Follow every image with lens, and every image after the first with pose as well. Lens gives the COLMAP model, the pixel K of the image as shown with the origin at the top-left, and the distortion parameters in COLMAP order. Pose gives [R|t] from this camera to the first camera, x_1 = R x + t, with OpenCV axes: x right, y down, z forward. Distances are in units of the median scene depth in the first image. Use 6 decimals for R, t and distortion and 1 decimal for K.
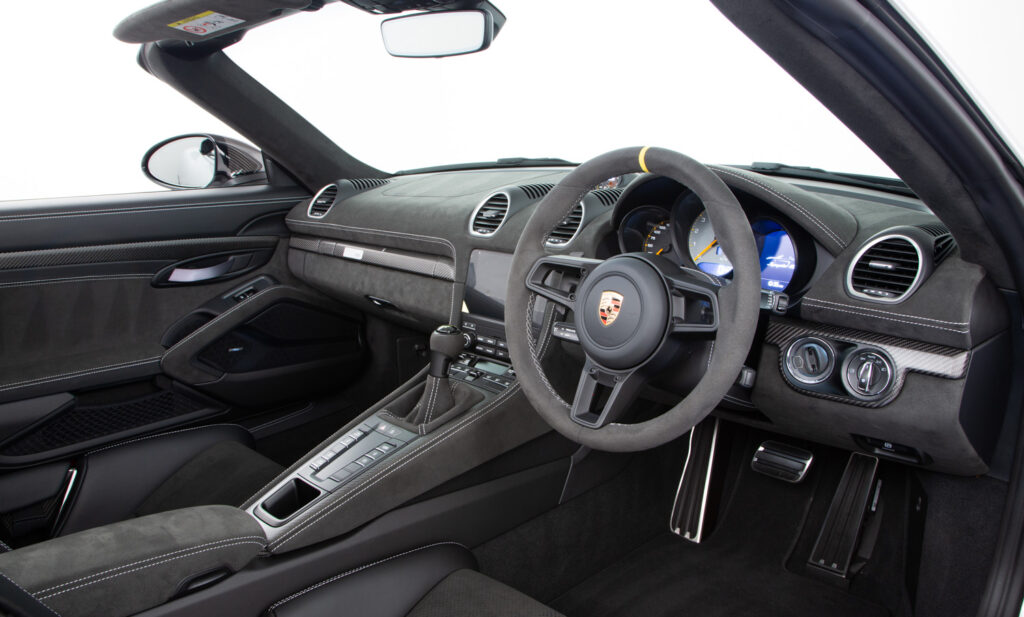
lens RADIAL K [[823.5, 0, 517.9], [0, 823.5, 306.5], [0, 0, 1]] dist [-0.078564, 0.018925]
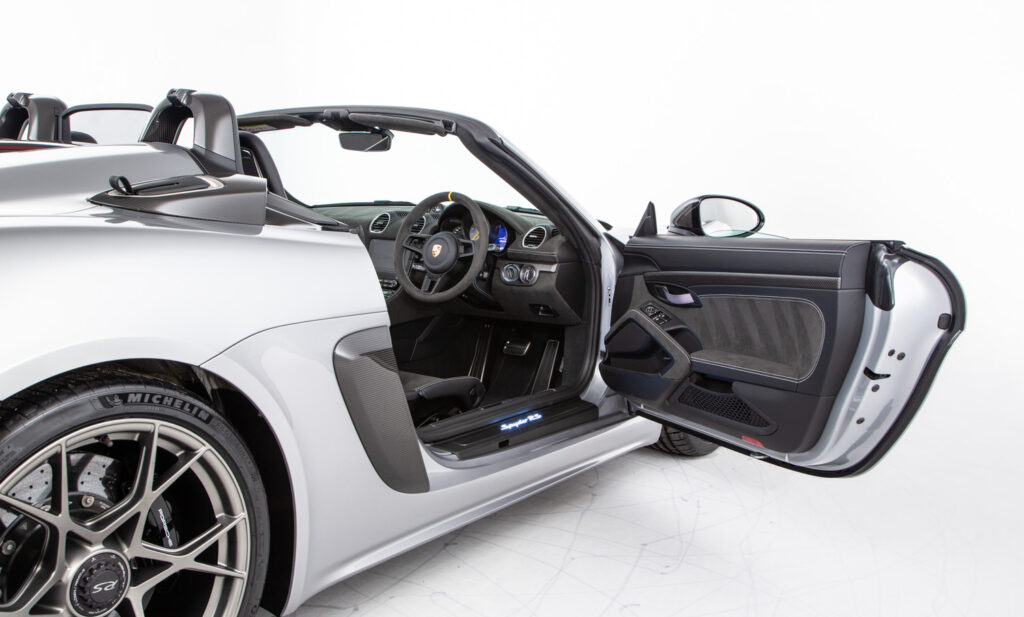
lens RADIAL K [[1071.0, 0, 511.6], [0, 1071.0, 303.6], [0, 0, 1]] dist [-0.073288, 0.000000]
pose [[0.981985, 0.032683, 0.186110, -0.284999], [-0.011500, 0.993439, -0.113783, 0.555261], [-0.188607, 0.109593, 0.975918, -2.378438]]
